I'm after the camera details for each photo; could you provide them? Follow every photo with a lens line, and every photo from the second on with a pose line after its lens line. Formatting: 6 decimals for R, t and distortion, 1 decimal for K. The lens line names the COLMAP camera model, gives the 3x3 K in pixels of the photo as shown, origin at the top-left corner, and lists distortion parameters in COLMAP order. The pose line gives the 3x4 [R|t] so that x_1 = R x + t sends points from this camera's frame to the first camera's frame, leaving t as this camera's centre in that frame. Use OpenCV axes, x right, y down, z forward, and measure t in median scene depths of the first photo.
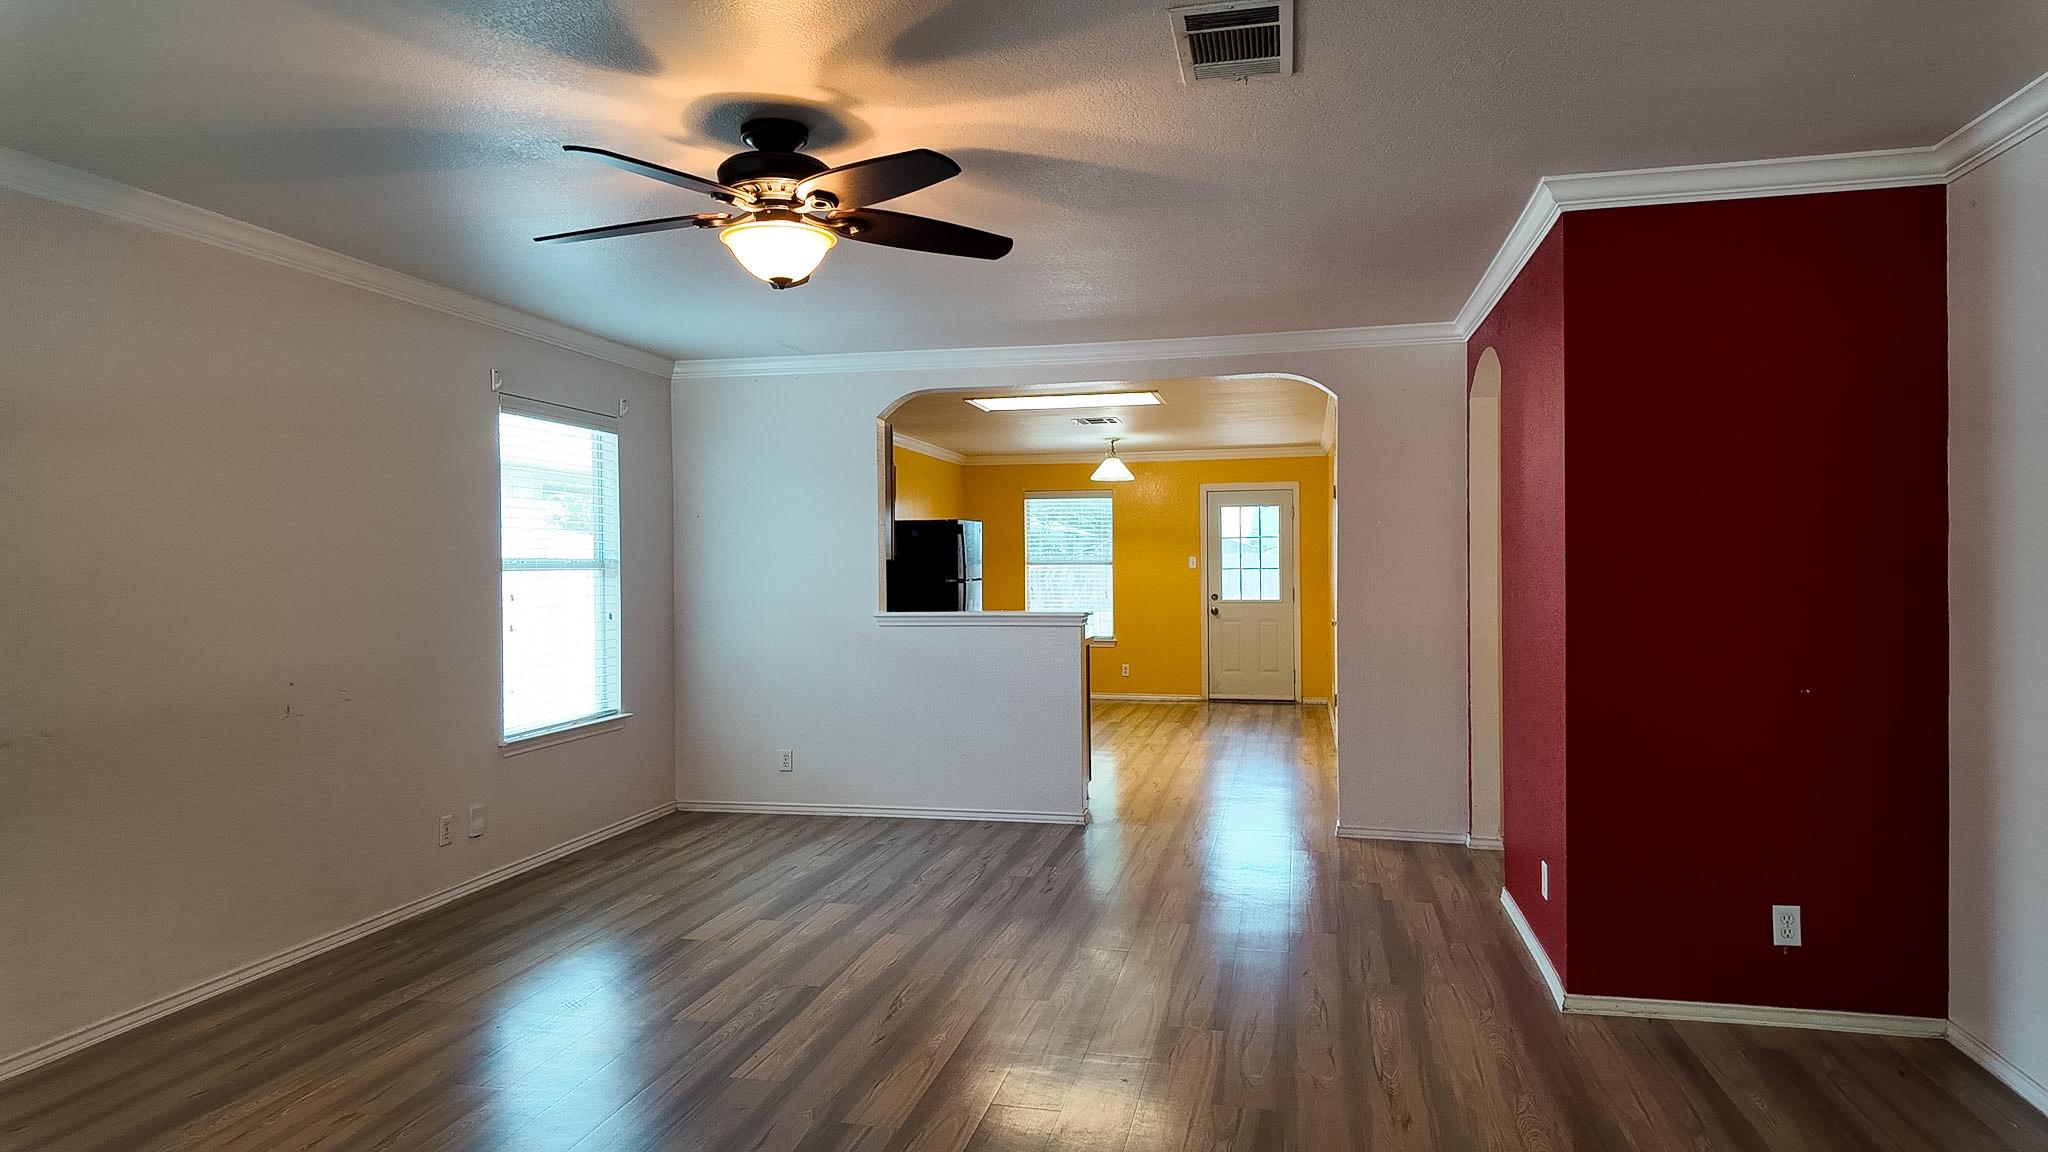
lens RADIAL K [[1184.1, 0, 1028.7], [0, 1184.1, 589.6], [0, 0, 1]] dist [0.030194, -0.031570]
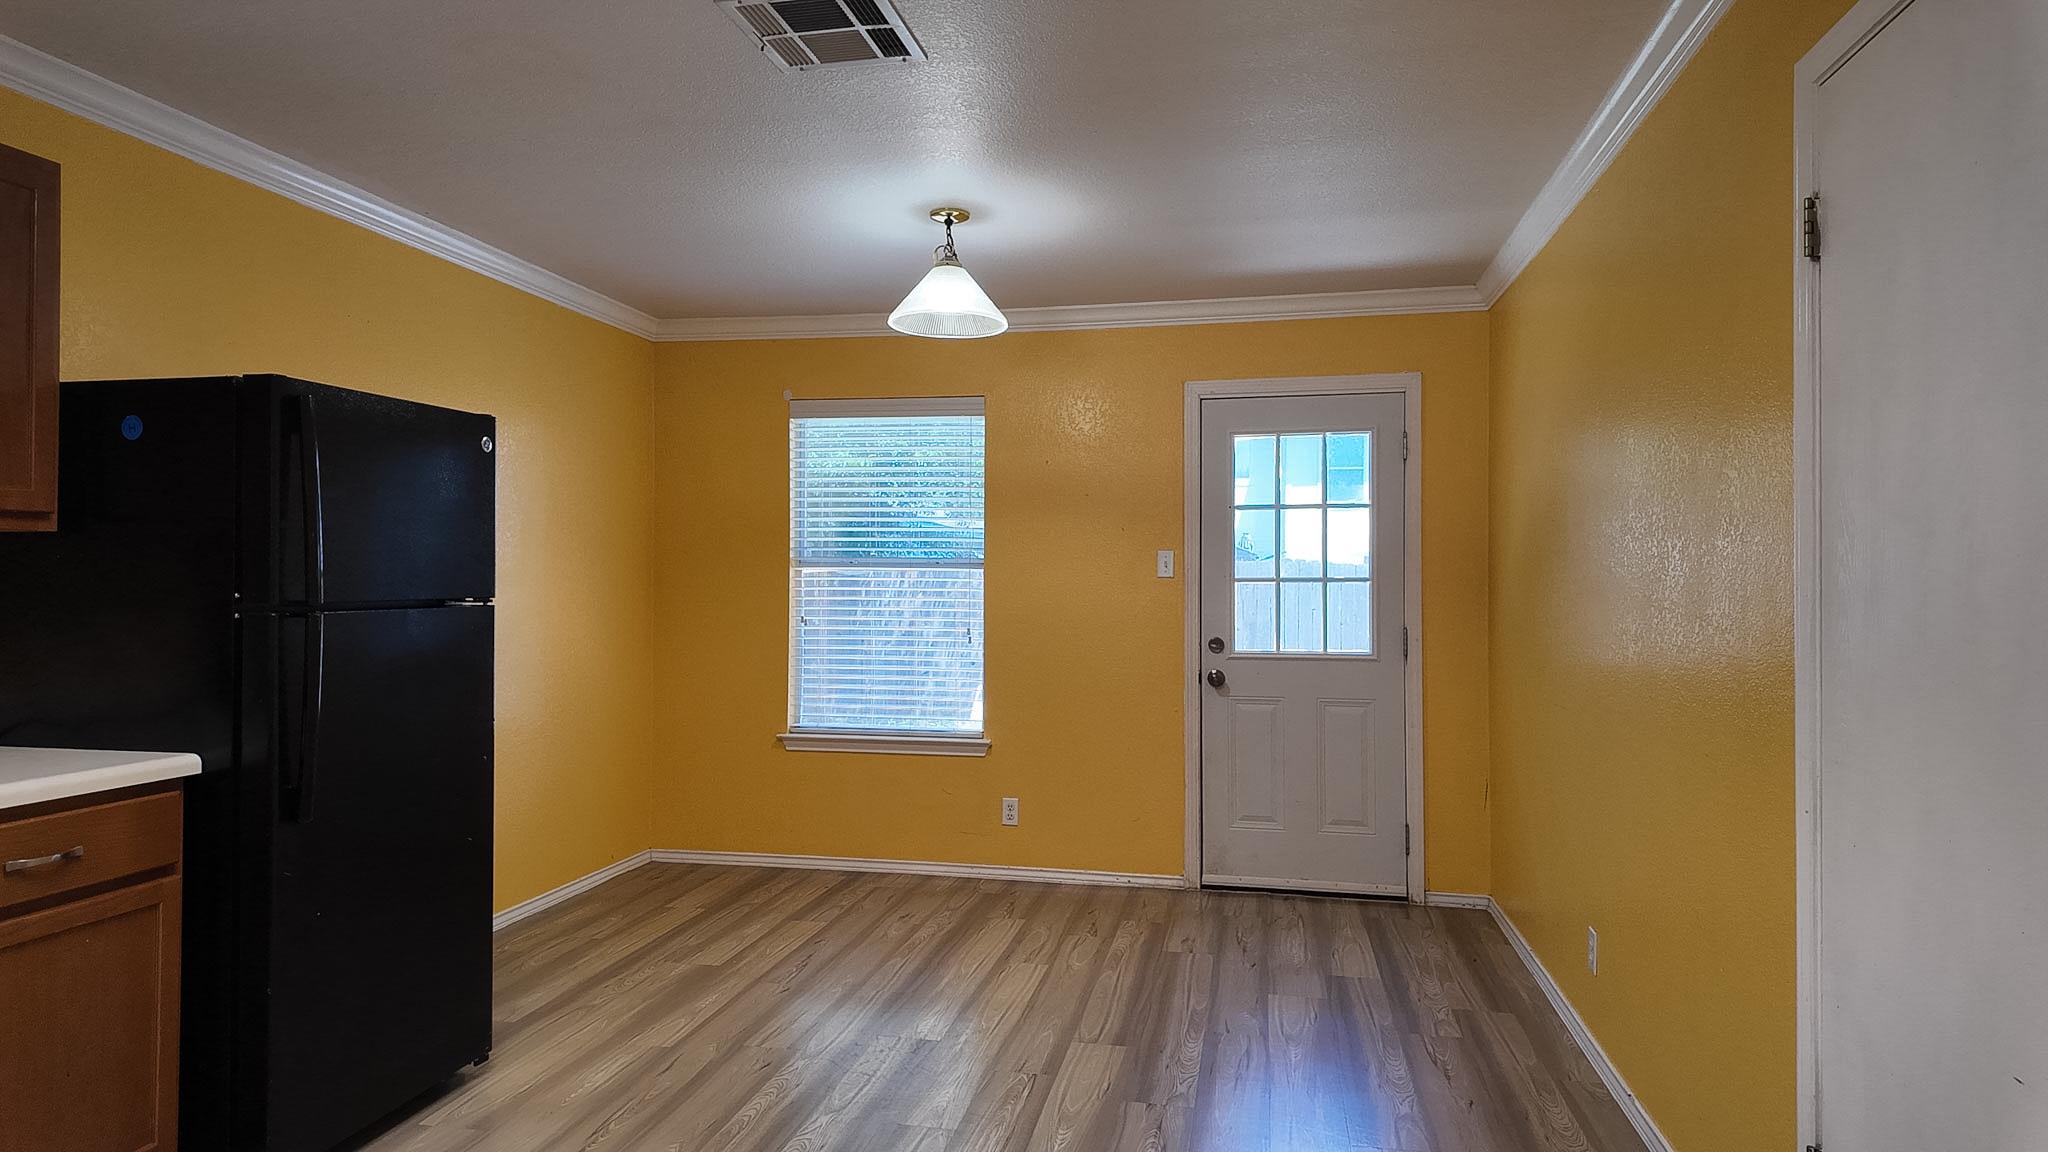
lens RADIAL K [[1184.1, 0, 1025.0], [0, 1184.1, 576.7], [0, 0, 1]] dist [0.030194, -0.031570]
pose [[0.999830, 0.012152, 0.013871, 0.081969], [-0.011849, 0.999694, -0.021713, -0.008315], [-0.014130, 0.021545, 0.999668, 0.575244]]
